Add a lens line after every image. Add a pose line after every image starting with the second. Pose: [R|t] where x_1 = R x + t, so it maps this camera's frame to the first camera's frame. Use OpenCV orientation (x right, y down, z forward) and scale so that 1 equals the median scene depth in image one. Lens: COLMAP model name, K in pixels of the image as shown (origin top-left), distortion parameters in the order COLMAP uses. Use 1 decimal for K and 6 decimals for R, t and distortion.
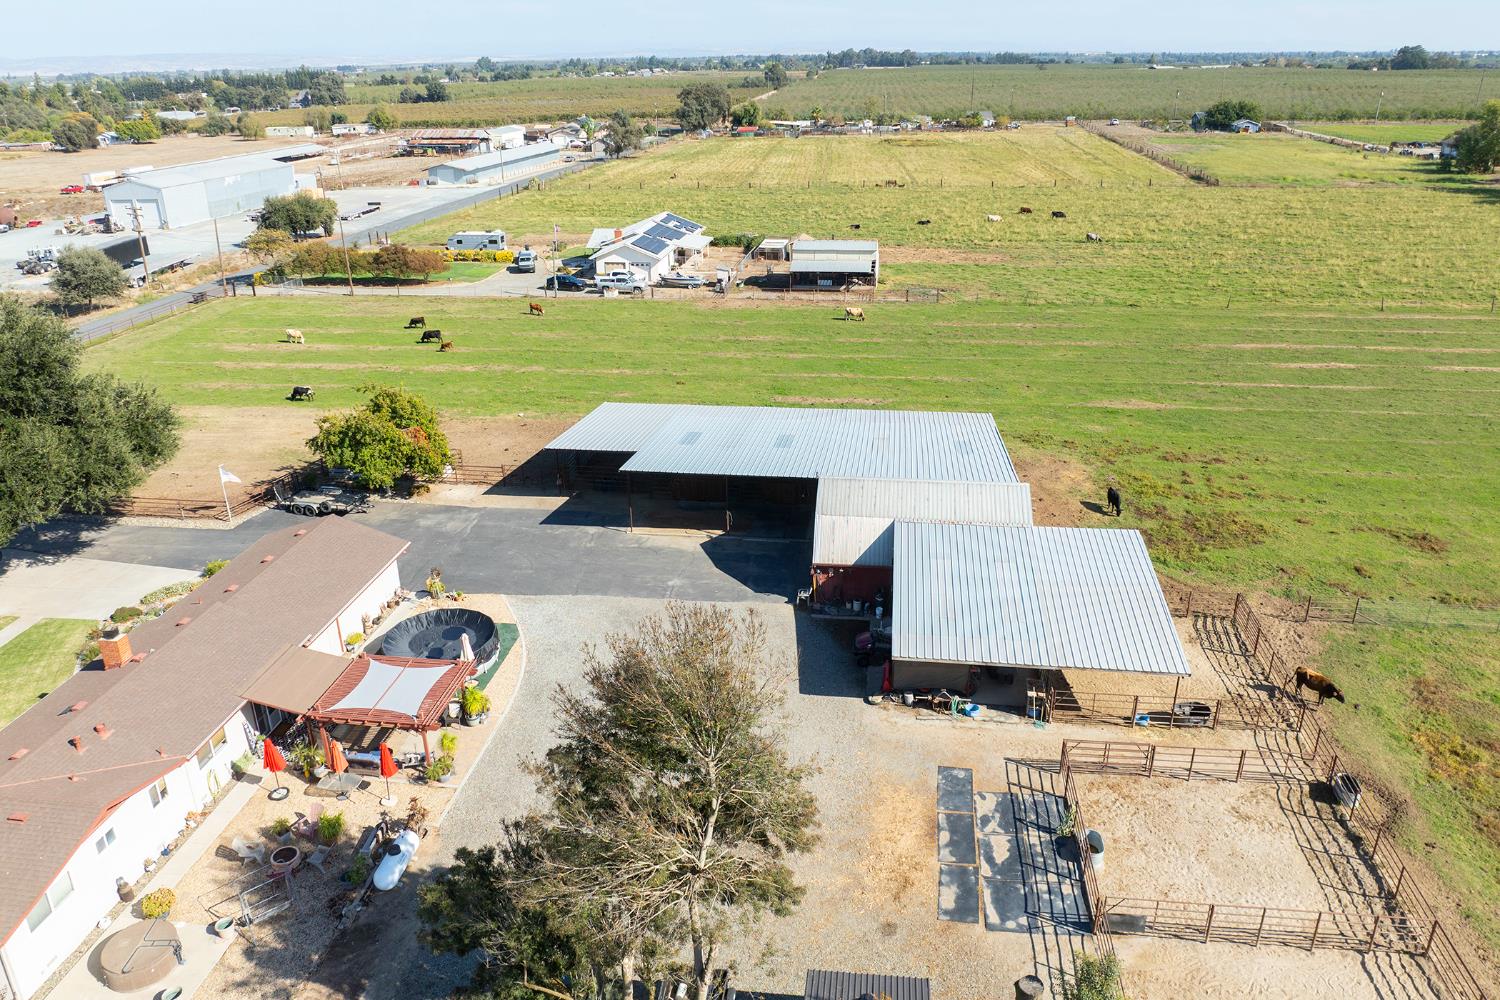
lens RADIAL K [[1053.8, 0, 747.2], [0, 1053.8, 497.1], [0, 0, 1]] dist [-0.037006, -0.003481]
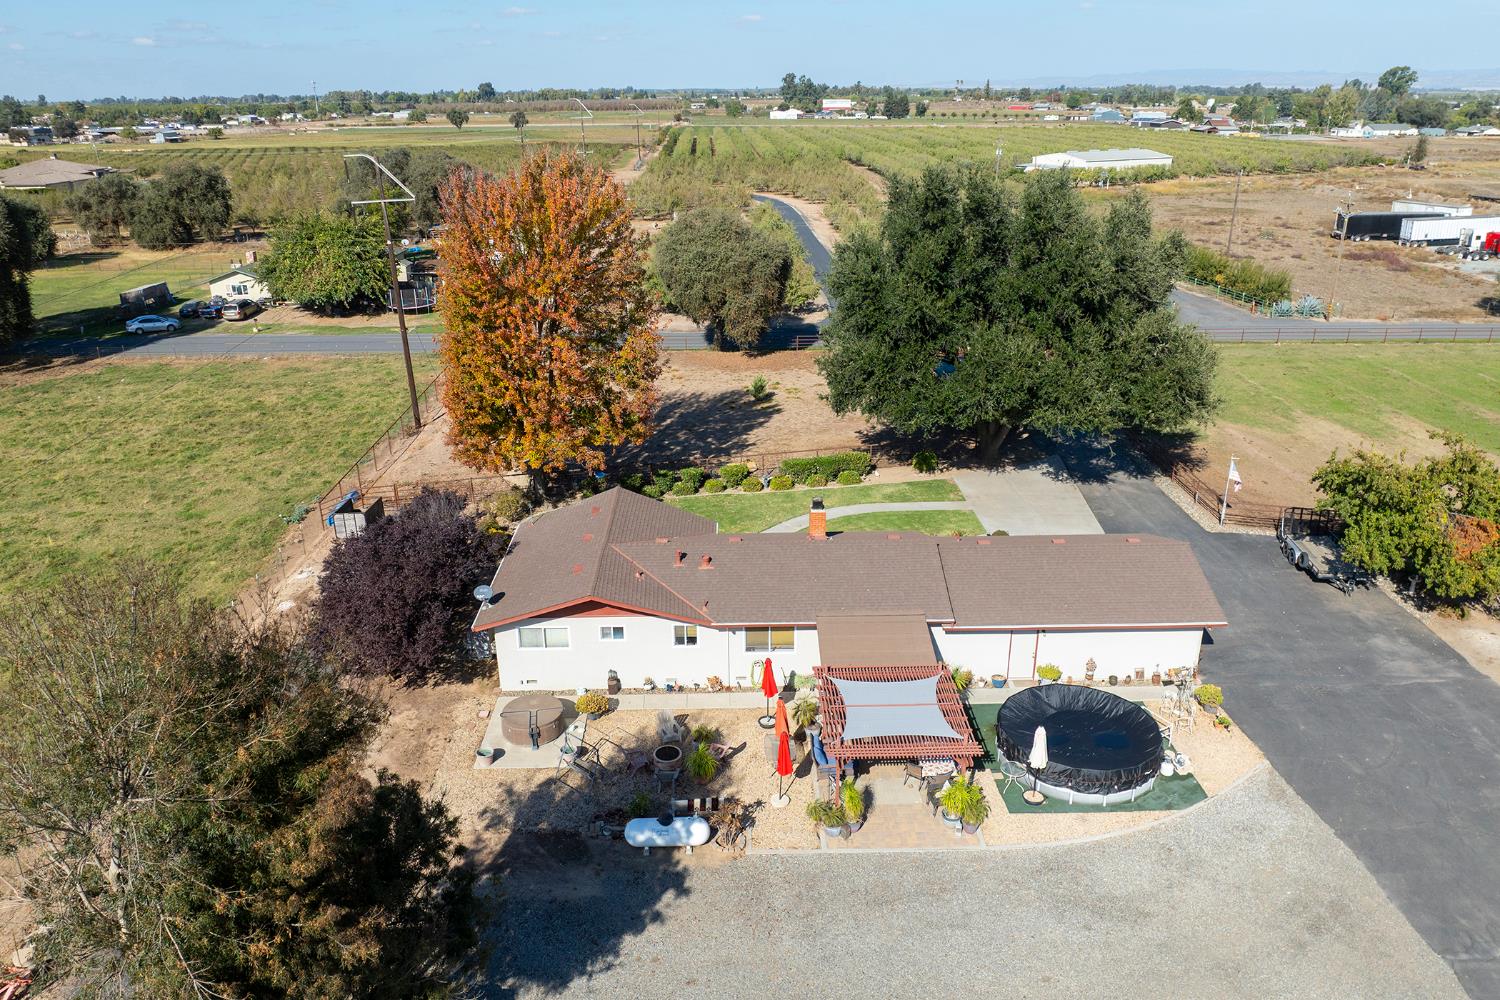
lens RADIAL K [[1053.8, 0, 747.2], [0, 1053.8, 497.1], [0, 0, 1]] dist [-0.037006, -0.003481]
pose [[0.155918, 0.374184, -0.914153, 0.208597], [-0.381136, 0.876593, 0.293803, -0.100265], [0.911277, 0.302607, 0.279291, 0.418405]]
